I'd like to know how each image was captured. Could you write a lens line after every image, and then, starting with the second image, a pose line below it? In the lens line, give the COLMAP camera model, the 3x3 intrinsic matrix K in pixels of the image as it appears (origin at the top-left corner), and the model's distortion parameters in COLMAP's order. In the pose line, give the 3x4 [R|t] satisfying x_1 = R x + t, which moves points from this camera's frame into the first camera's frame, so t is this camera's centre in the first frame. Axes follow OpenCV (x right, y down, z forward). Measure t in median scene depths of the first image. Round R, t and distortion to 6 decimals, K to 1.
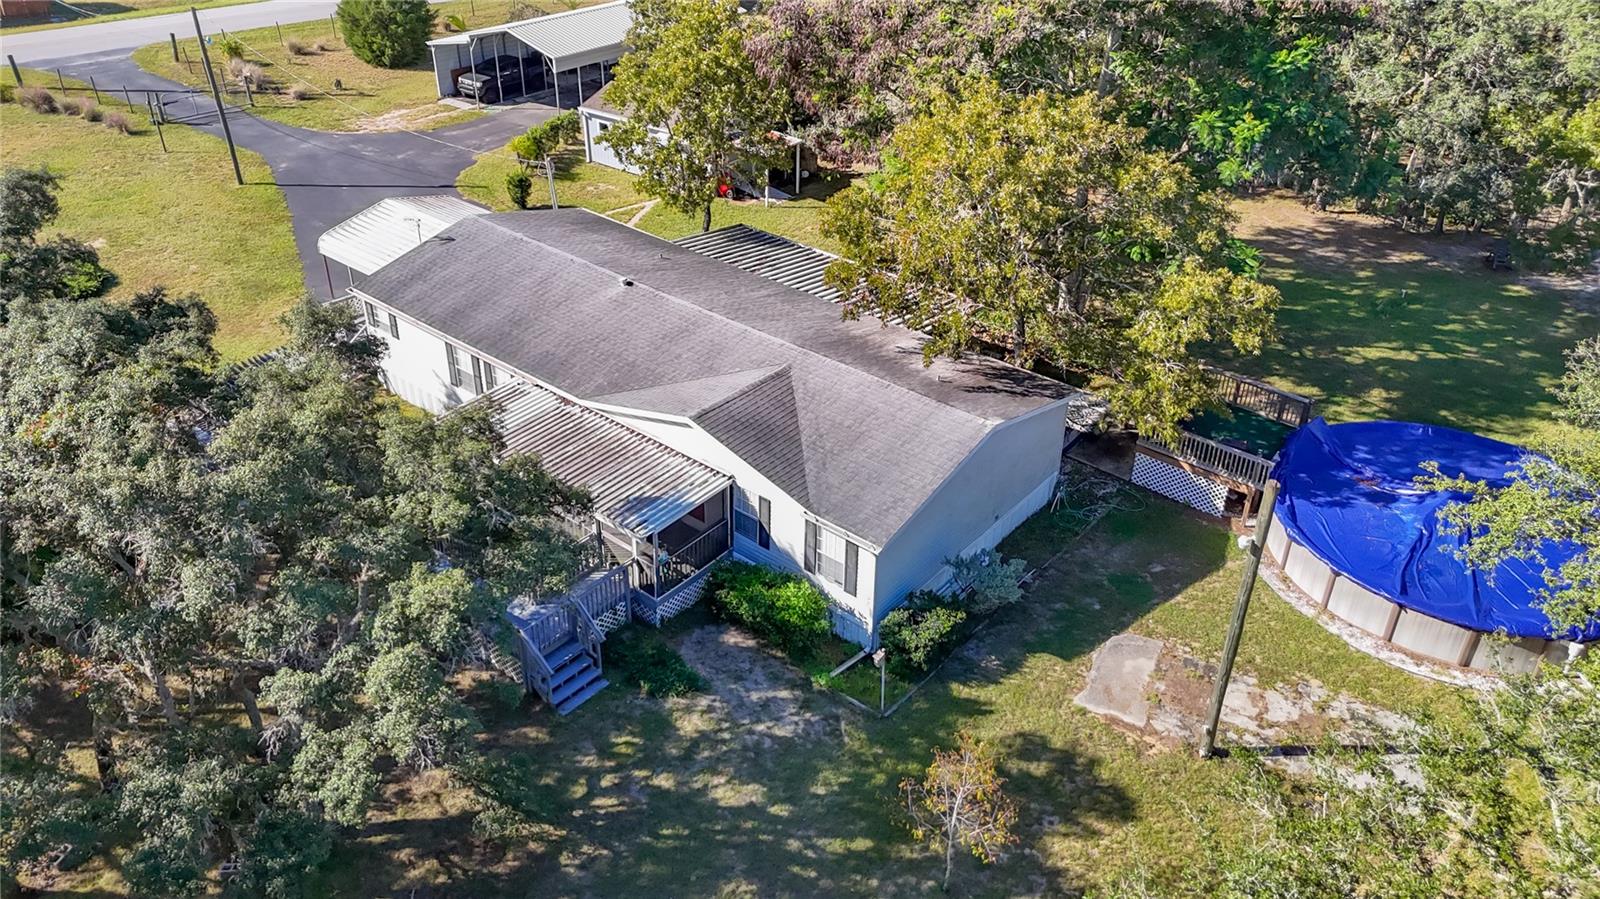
lens RADIAL K [[1170.2, 0, 825.4], [0, 1170.2, 390.3], [0, 0, 1]] dist [0.088910, -0.041155]
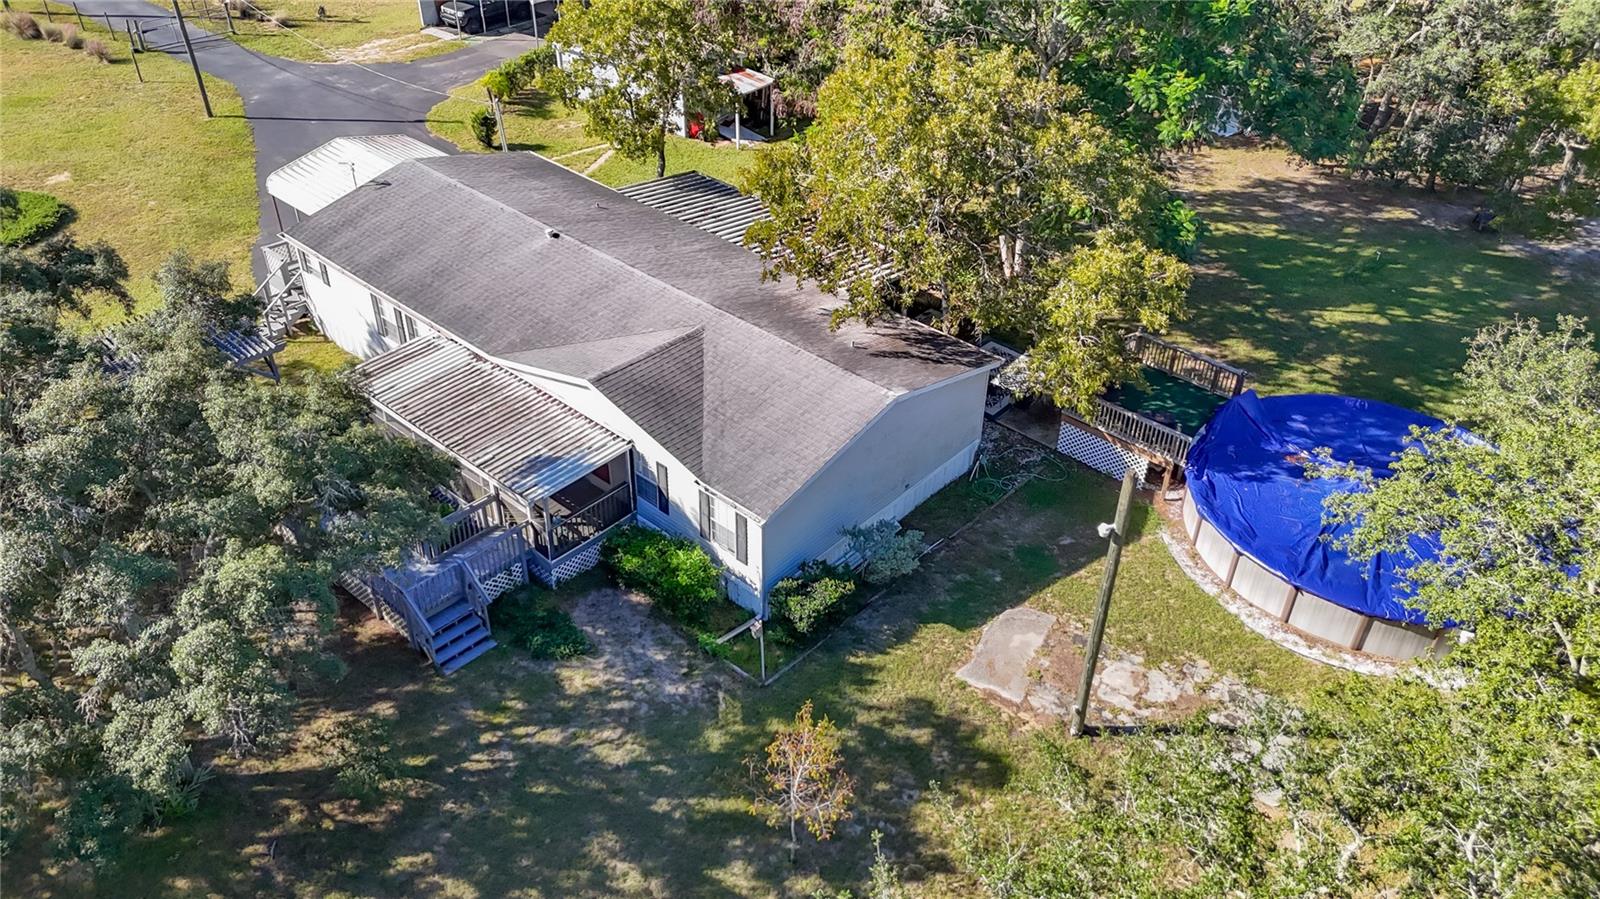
lens RADIAL K [[1170.2, 0, 826.8], [0, 1170.2, 414.2], [0, 0, 1]] dist [0.088910, -0.041155]
pose [[0.998845, 0.024550, -0.041306, 0.121903], [-0.021106, 0.996423, 0.081830, -0.032470], [0.043167, -0.080864, 0.995790, 0.017297]]
